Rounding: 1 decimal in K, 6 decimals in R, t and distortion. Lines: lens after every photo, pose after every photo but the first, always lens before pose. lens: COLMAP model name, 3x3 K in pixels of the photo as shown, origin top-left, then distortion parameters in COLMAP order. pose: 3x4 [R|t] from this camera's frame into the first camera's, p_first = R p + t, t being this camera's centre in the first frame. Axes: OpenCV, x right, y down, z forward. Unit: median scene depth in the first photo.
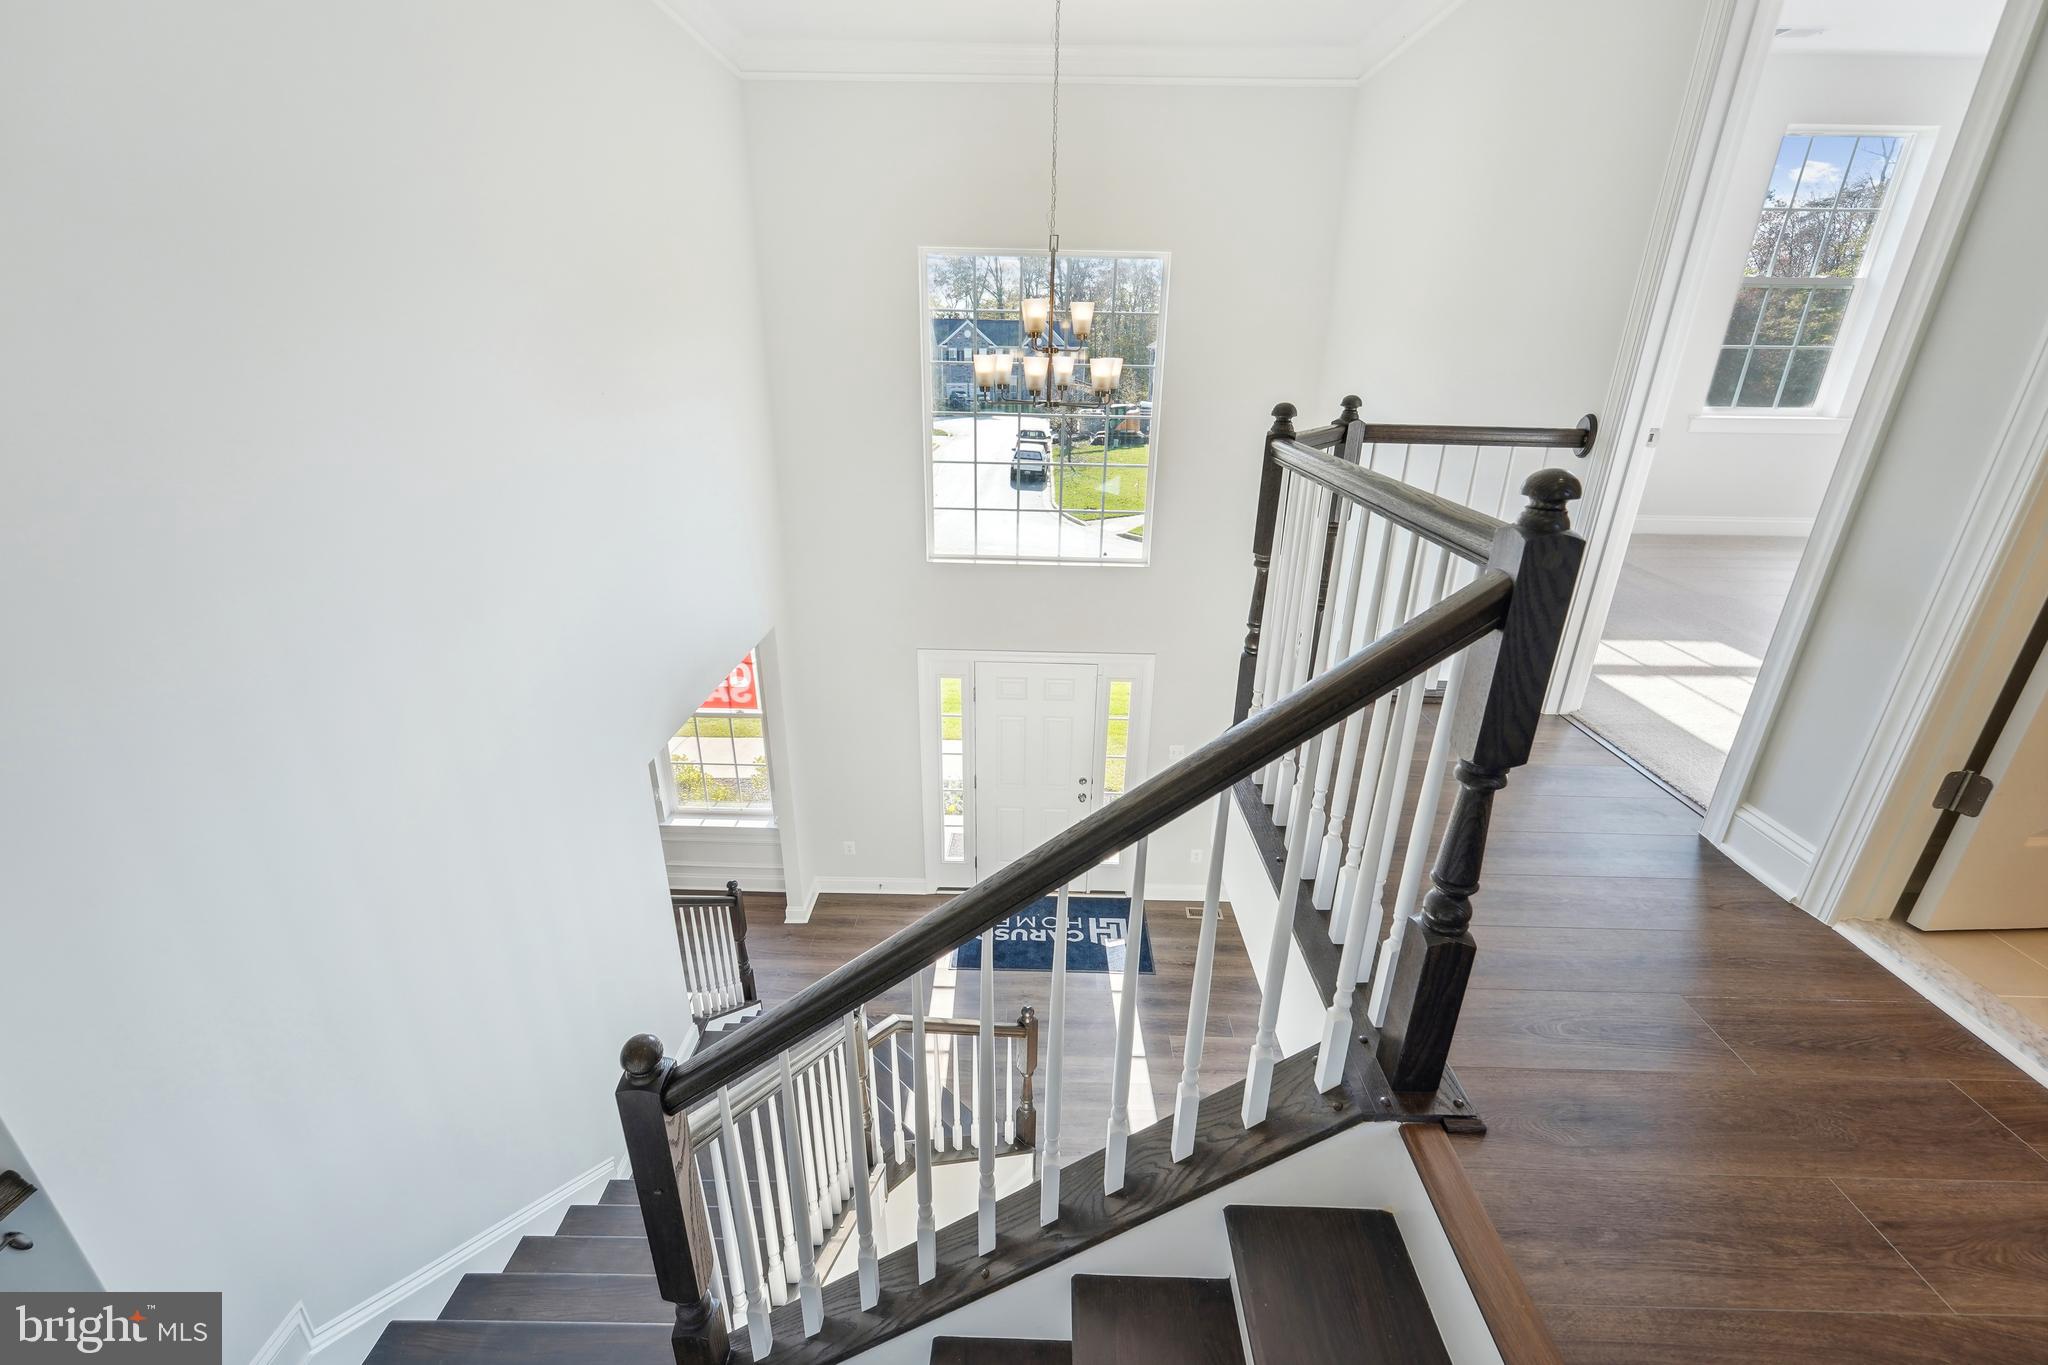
lens RADIAL K [[841.2, 0, 1023.4], [0, 841.2, 688.2], [0, 0, 1]] dist [-0.007095, 0.001215]
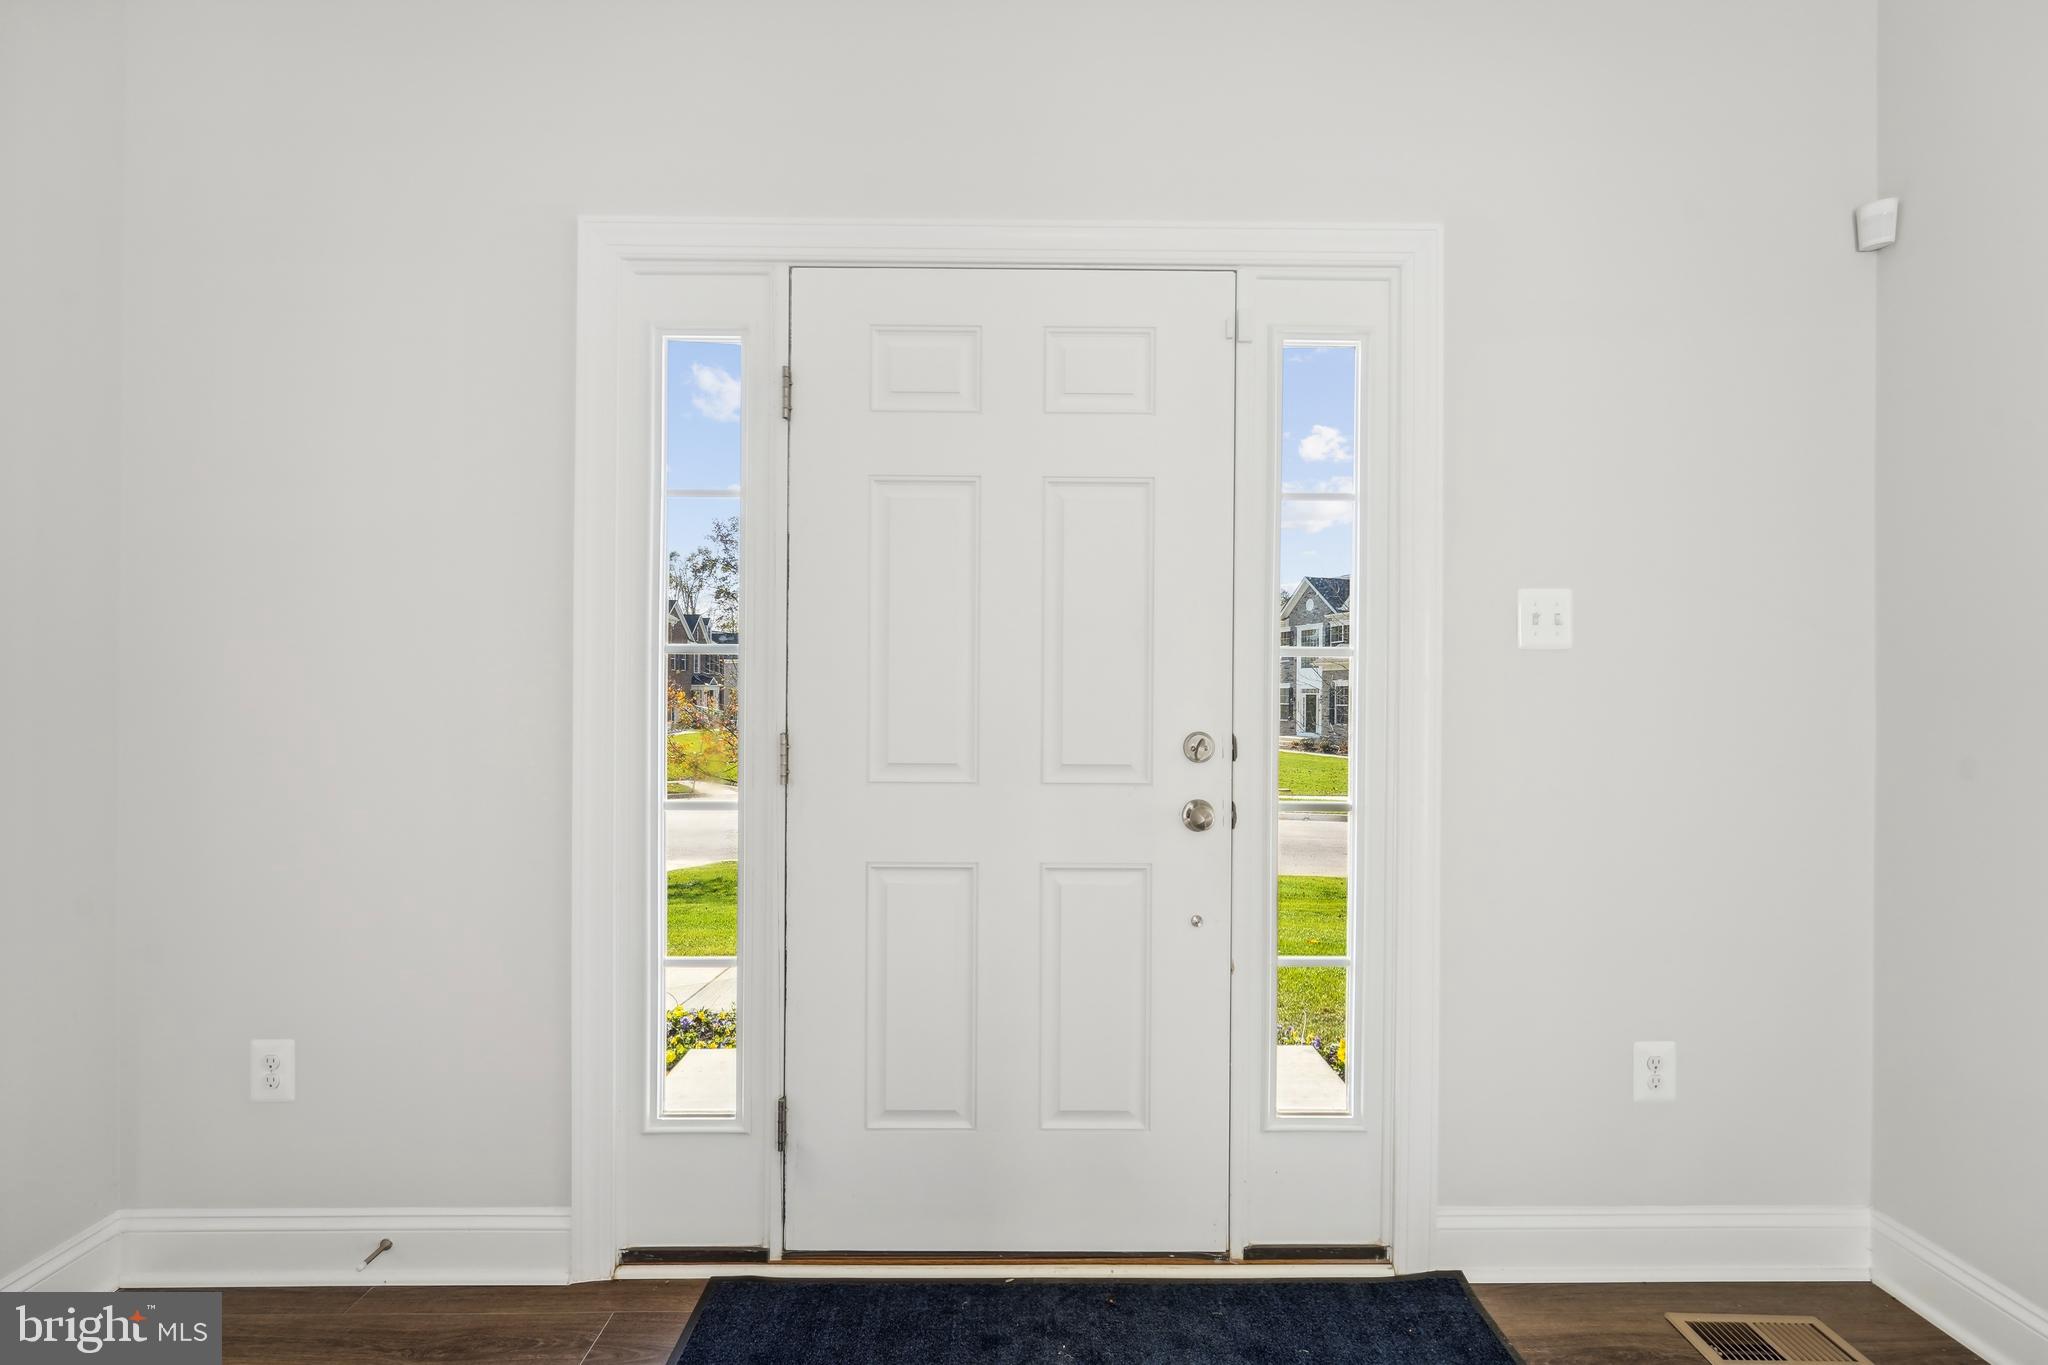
lens RADIAL K [[841.2, 0, 1023.8], [0, 841.2, 686.5], [0, 0, 1]] dist [-0.007095, 0.001215]
pose [[0.999468, -0.006858, 0.031893, 0.008338], [0.018420, 0.925527, -0.378234, 0.183330], [-0.026924, 0.378620, 0.925161, 0.723806]]
